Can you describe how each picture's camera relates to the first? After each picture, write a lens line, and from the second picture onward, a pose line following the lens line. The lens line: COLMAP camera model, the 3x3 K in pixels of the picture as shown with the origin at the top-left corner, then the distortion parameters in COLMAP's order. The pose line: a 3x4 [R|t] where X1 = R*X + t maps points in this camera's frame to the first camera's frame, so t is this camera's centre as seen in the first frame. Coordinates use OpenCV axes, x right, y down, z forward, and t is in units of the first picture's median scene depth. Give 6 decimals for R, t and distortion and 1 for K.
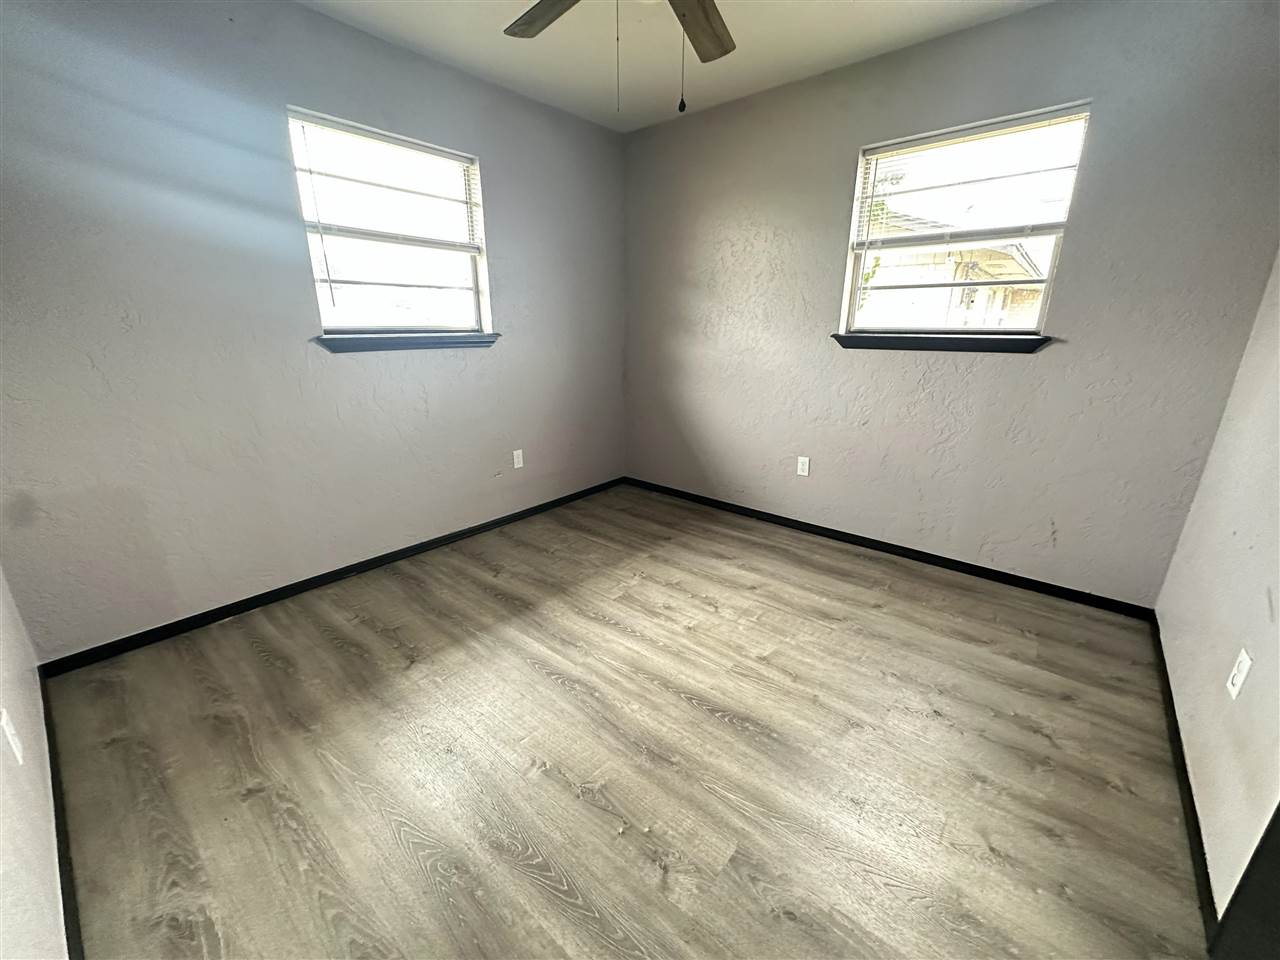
lens RADIAL K [[513.2, 0, 640.1], [0, 513.2, 482.7], [0, 0, 1]] dist [-0.001539, 0.000132]
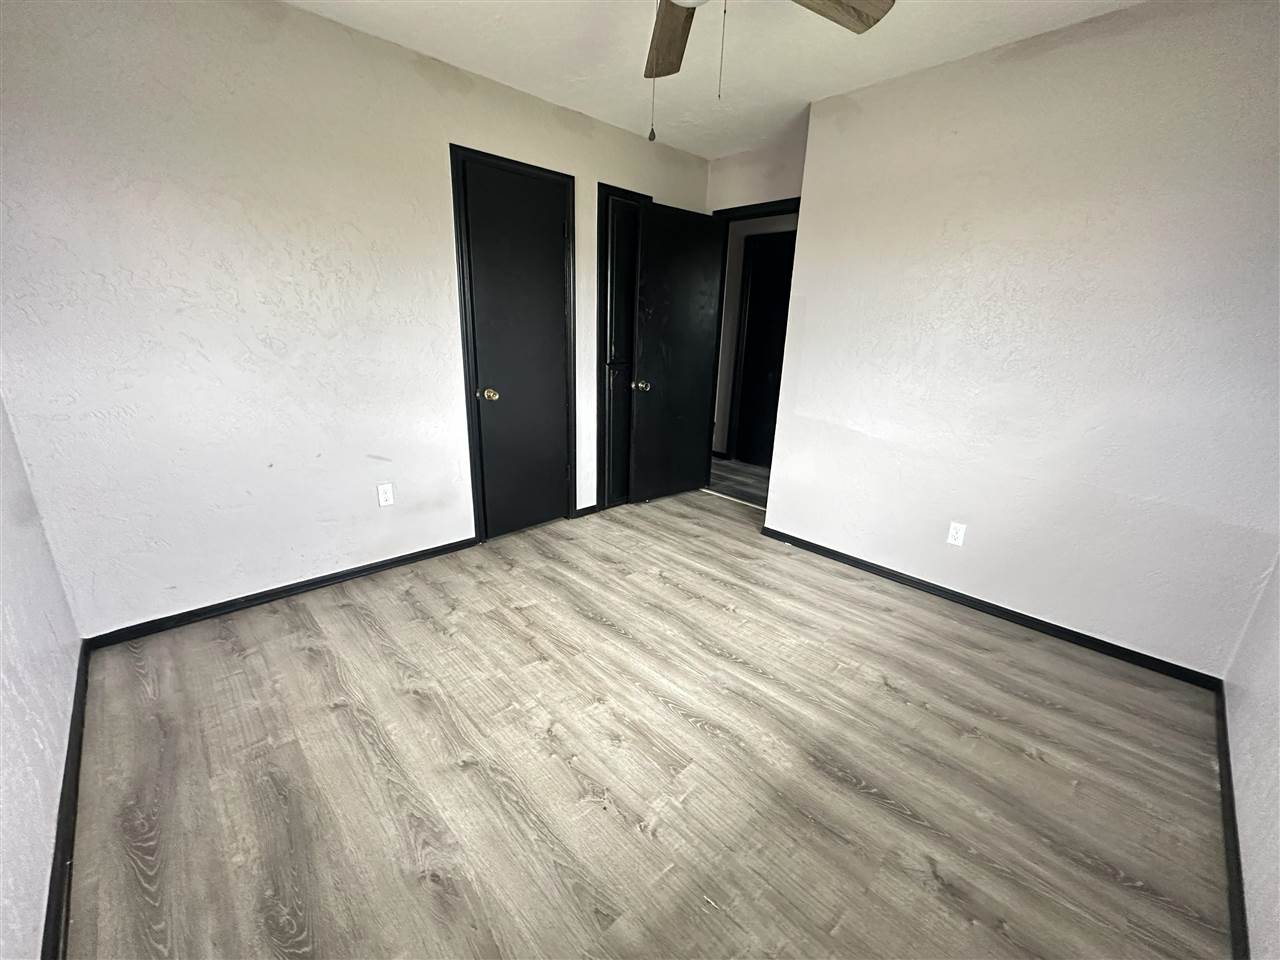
lens RADIAL K [[513.2, 0, 641.9], [0, 513.2, 481.3], [0, 0, 1]] dist [-0.001539, 0.000132]
pose [[-0.993953, -0.065239, 0.088320, -0.025027], [-0.004342, 0.827076, 0.562073, -0.503891], [-0.109716, 0.558291, -0.822358, 1.531400]]
